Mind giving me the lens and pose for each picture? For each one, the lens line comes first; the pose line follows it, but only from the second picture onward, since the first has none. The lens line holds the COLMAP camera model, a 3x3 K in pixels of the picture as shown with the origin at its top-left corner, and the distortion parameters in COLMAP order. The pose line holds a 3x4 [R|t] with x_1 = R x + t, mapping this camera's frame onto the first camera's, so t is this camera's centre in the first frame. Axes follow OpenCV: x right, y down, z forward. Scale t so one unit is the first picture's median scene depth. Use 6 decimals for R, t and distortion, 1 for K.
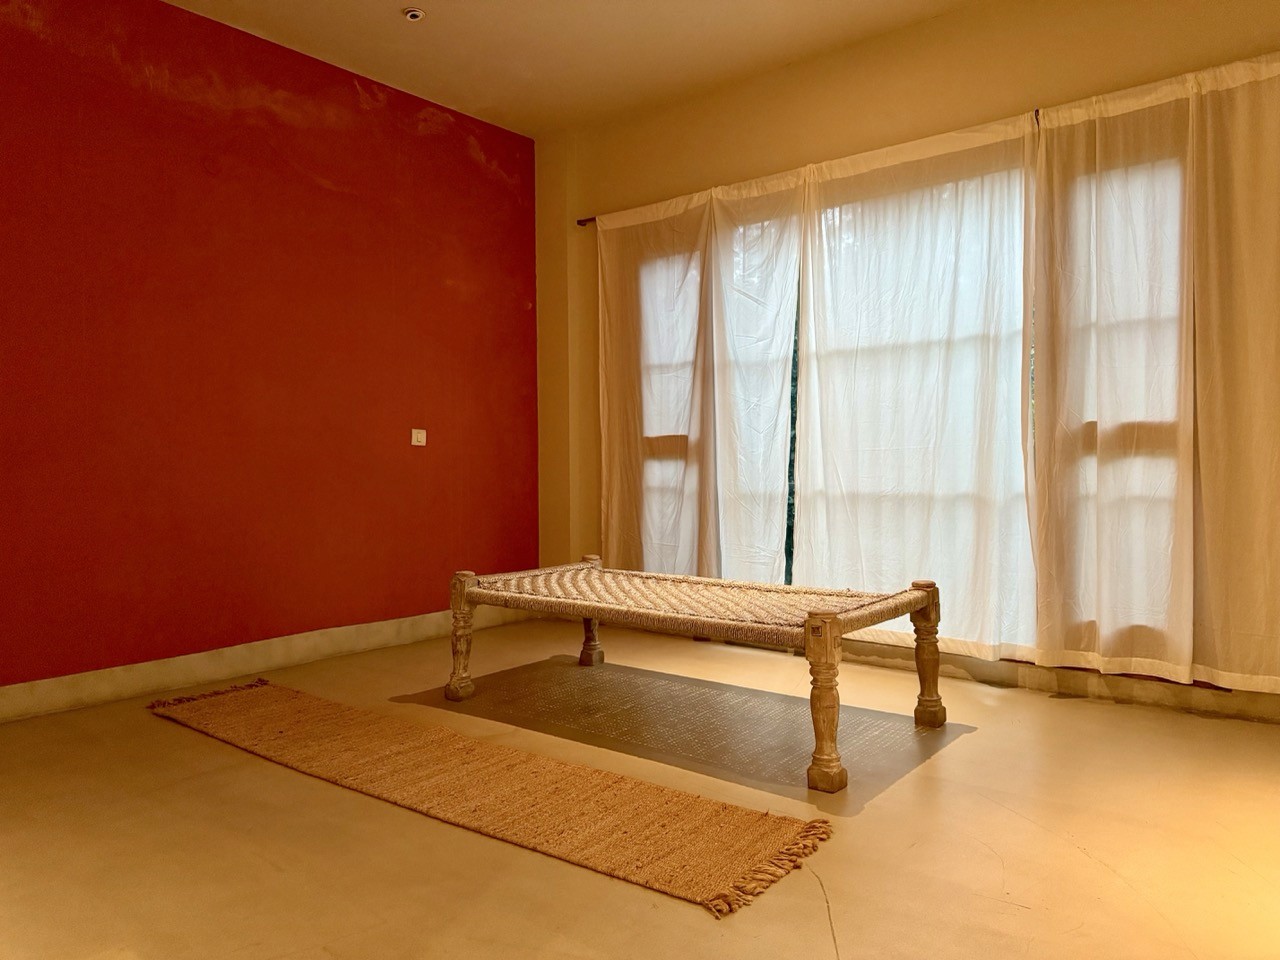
lens RADIAL K [[930.7, 0, 640.3], [0, 930.7, 476.6], [0, 0, 1]] dist [0.089661, -0.094804]
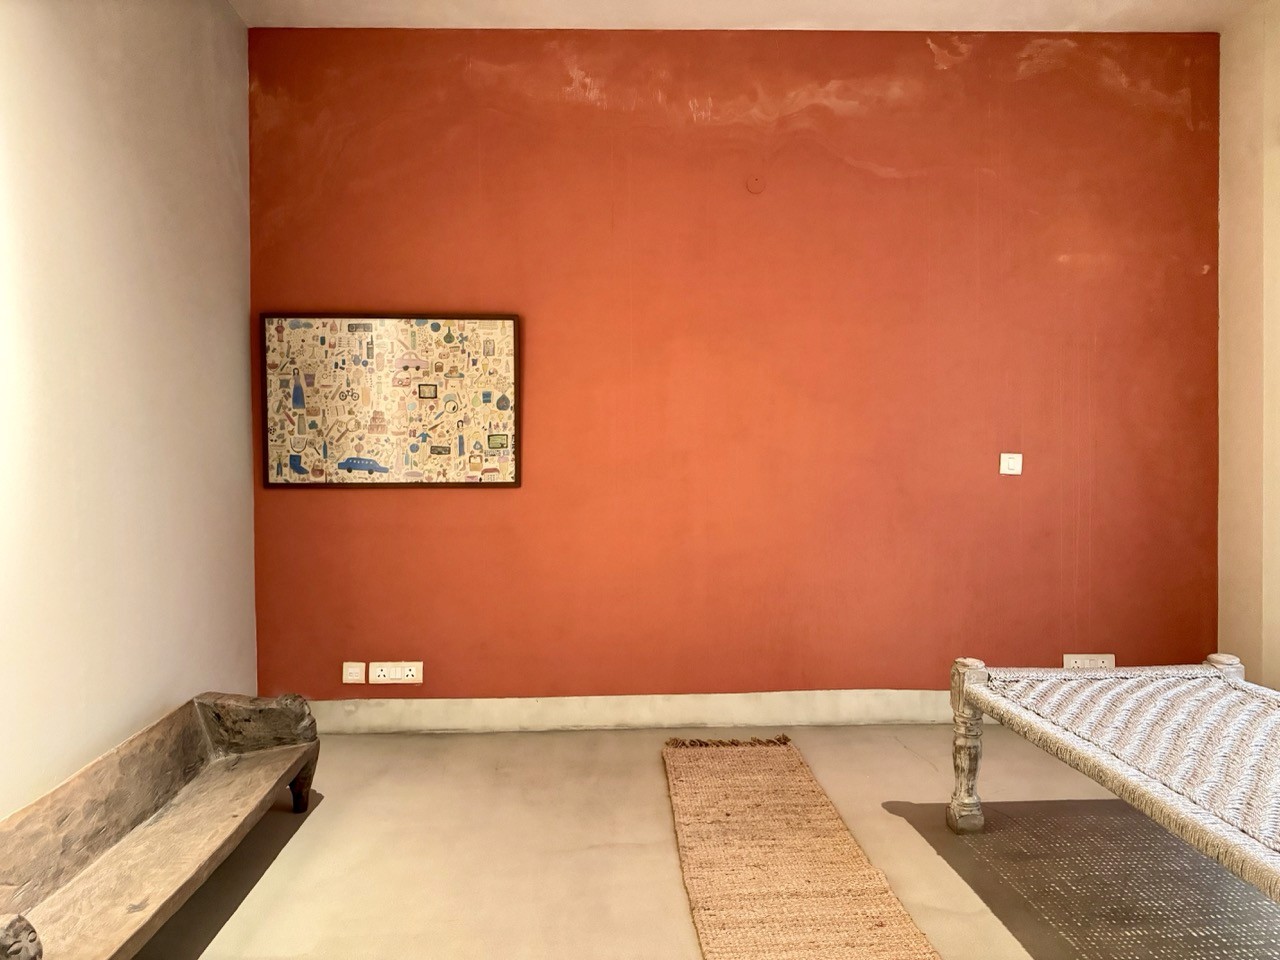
lens RADIAL K [[937.5, 0, 641.4], [0, 937.5, 466.1], [0, 0, 1]] dist [0.064861, -0.063335]
pose [[0.657324, 0.009254, -0.753551, 0.198644], [-0.010002, 0.999944, 0.003556, -0.050116], [0.753542, 0.005200, 0.657380, 0.307055]]
